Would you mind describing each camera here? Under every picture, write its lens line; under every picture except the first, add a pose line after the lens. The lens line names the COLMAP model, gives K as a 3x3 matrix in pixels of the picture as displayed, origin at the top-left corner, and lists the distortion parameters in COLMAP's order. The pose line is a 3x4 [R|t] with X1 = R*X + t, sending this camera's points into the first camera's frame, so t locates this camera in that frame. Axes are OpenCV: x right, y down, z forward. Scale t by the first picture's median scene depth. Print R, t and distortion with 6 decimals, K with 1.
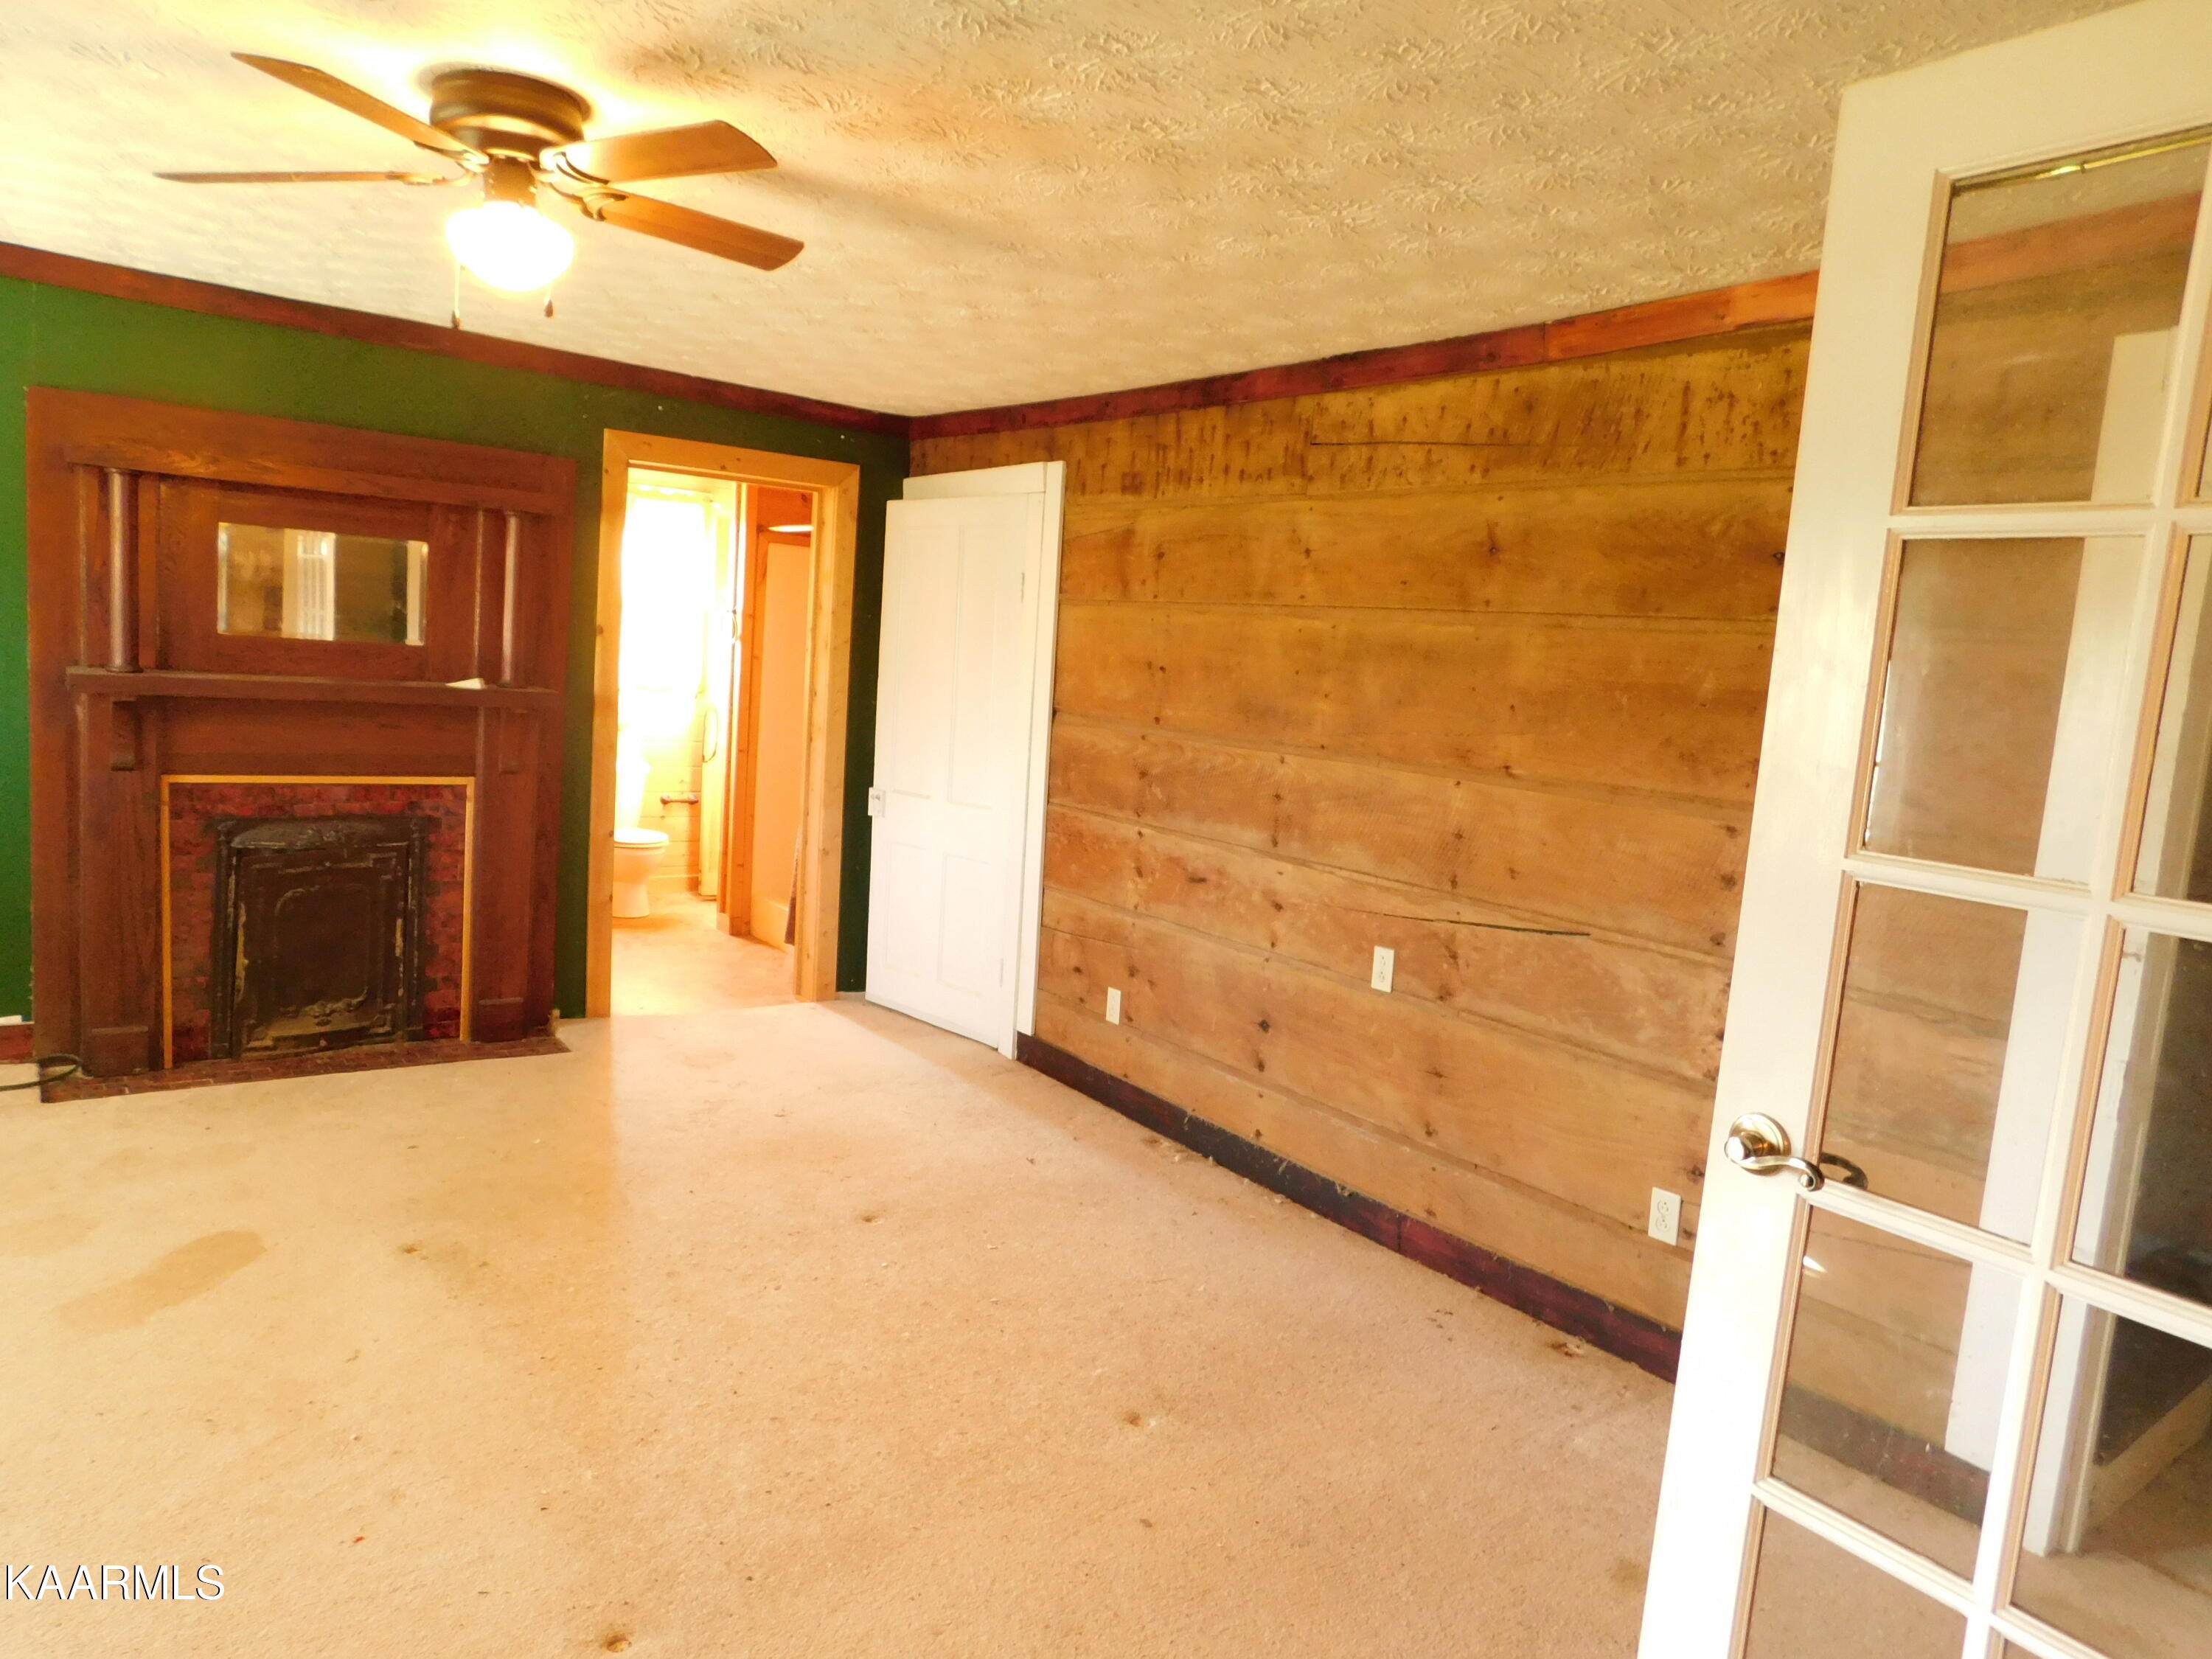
lens RADIAL K [[1447.6, 0, 1085.4], [0, 1447.6, 827.8], [0, 0, 1]] dist [-0.041069, -0.000130]
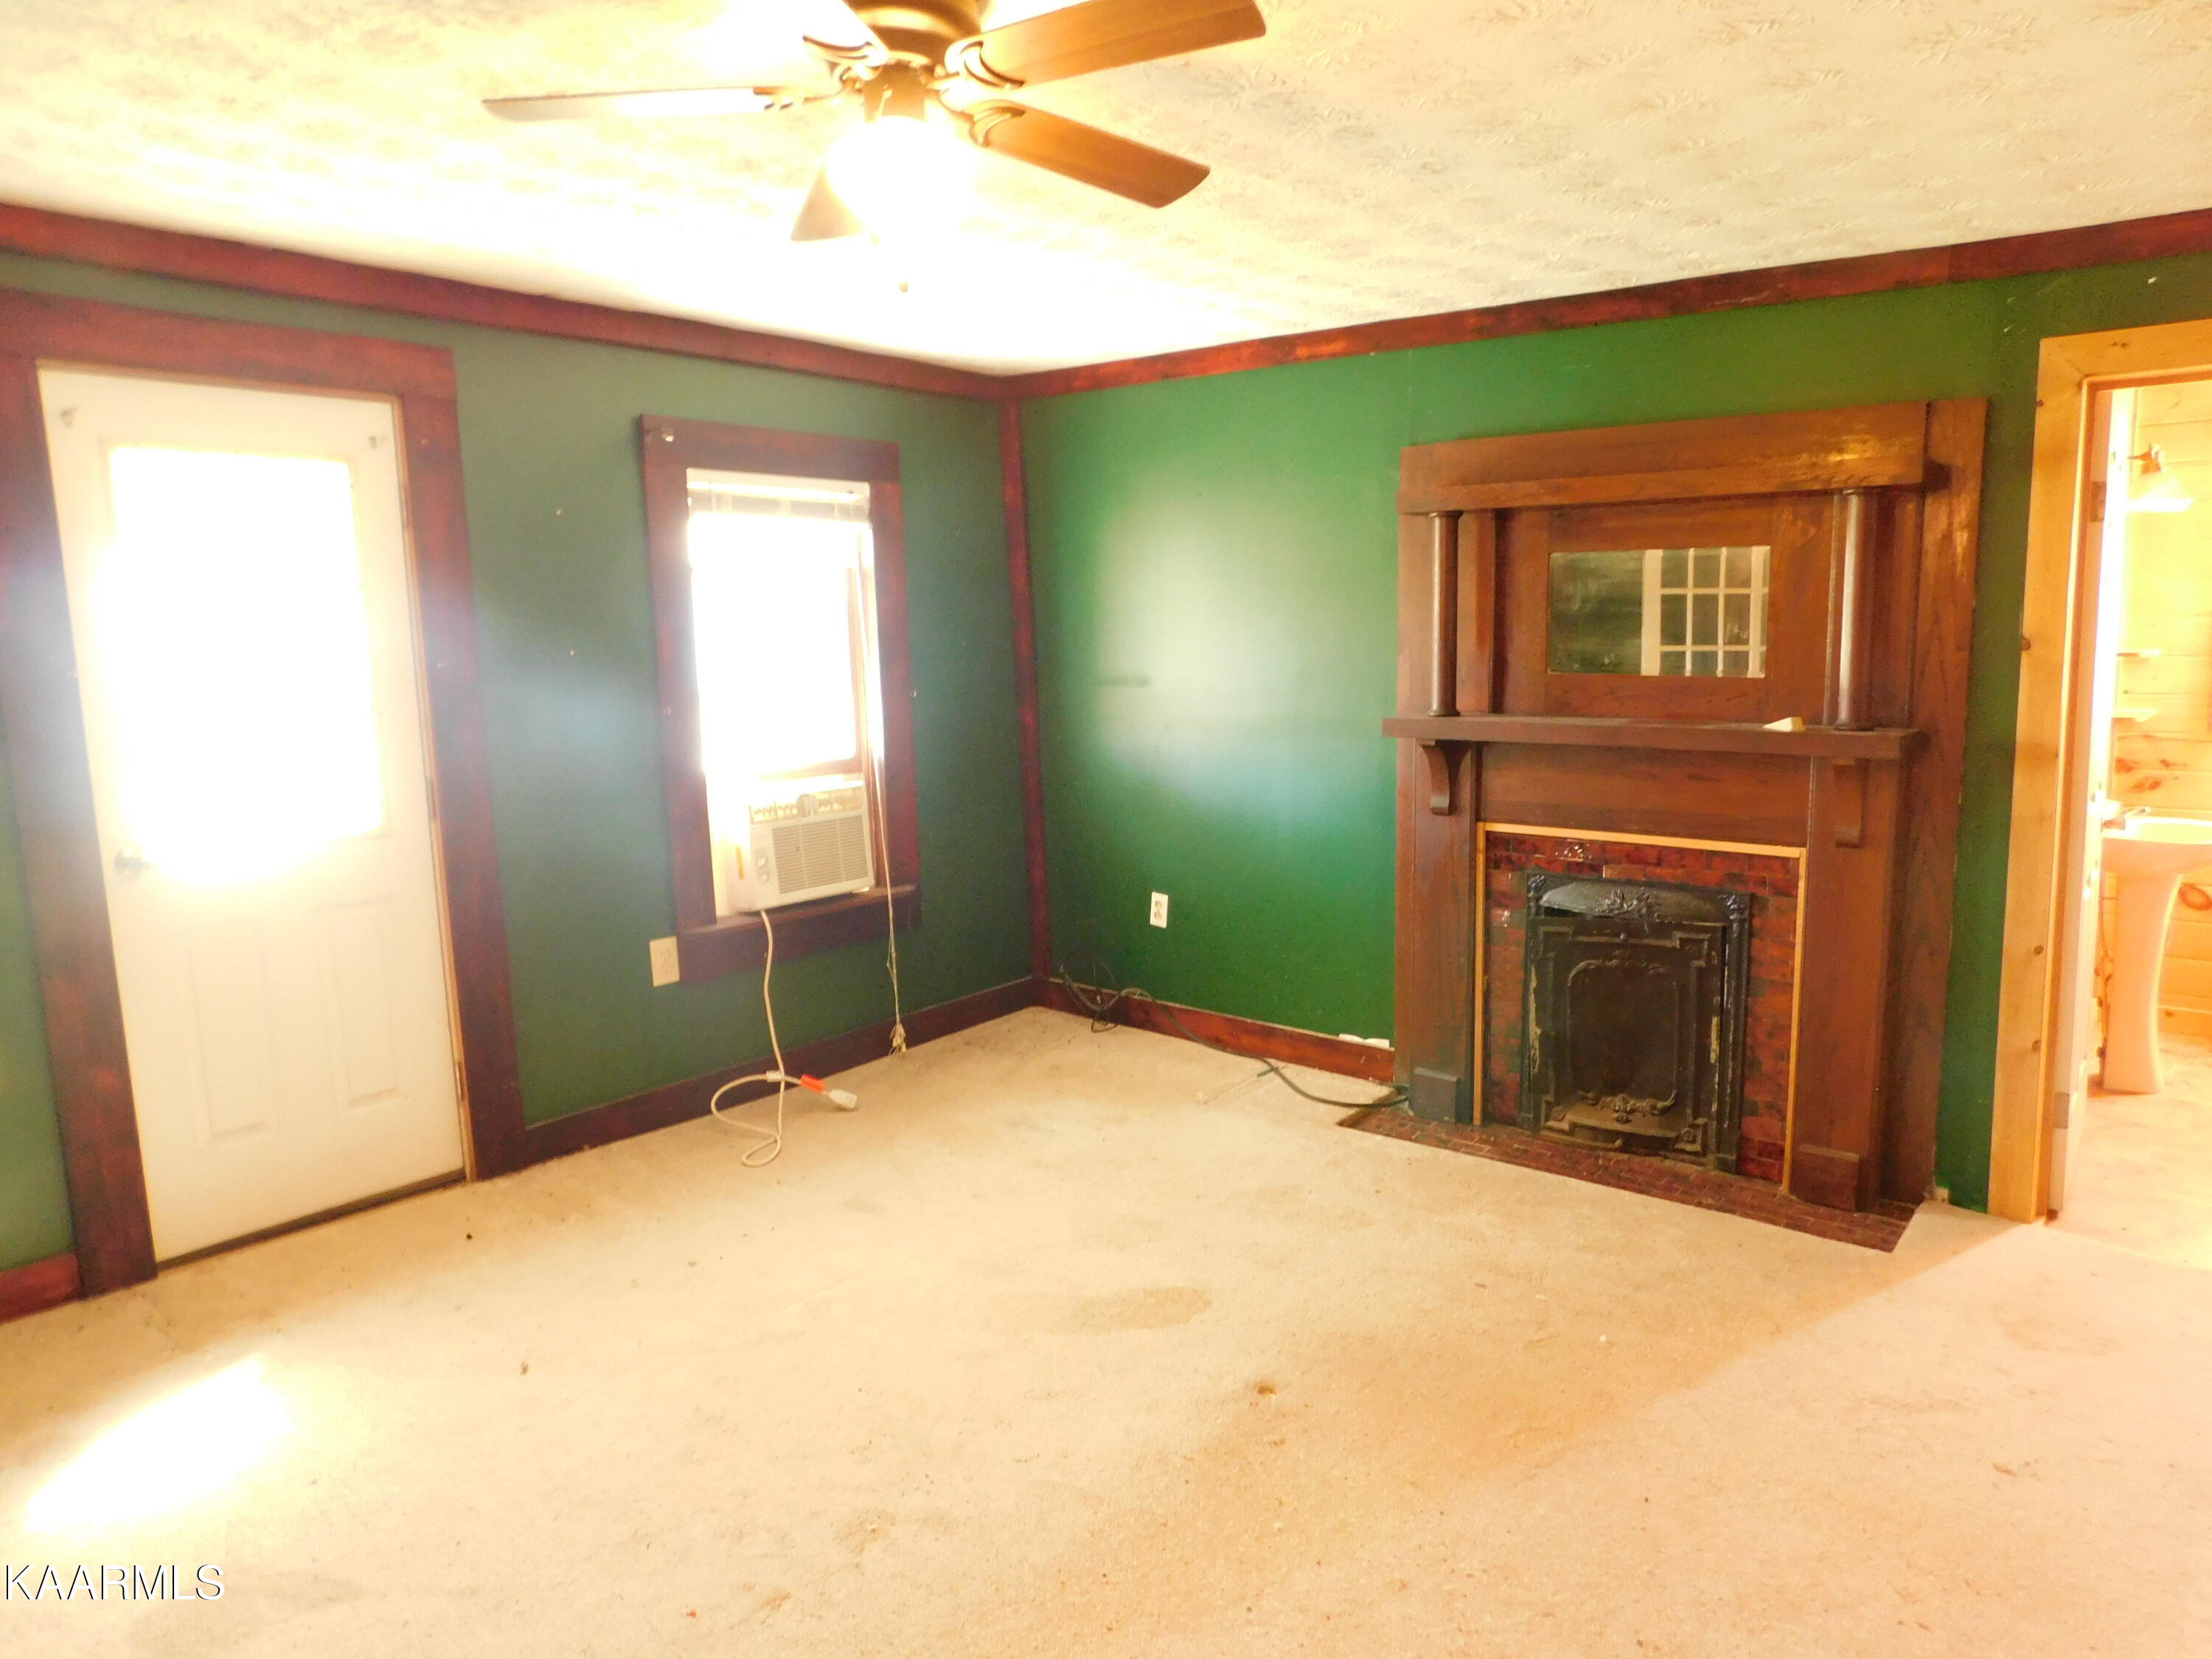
lens RADIAL K [[1462.0, 0, 1107.4], [0, 1462.0, 821.8], [0, 0, 1]] dist [-0.068575, 0.054748]
pose [[0.249055, 0.048357, -0.967281, 0.219579], [-0.090328, 0.995559, 0.026513, -0.036667], [0.964268, 0.080770, 0.252317, 0.459368]]
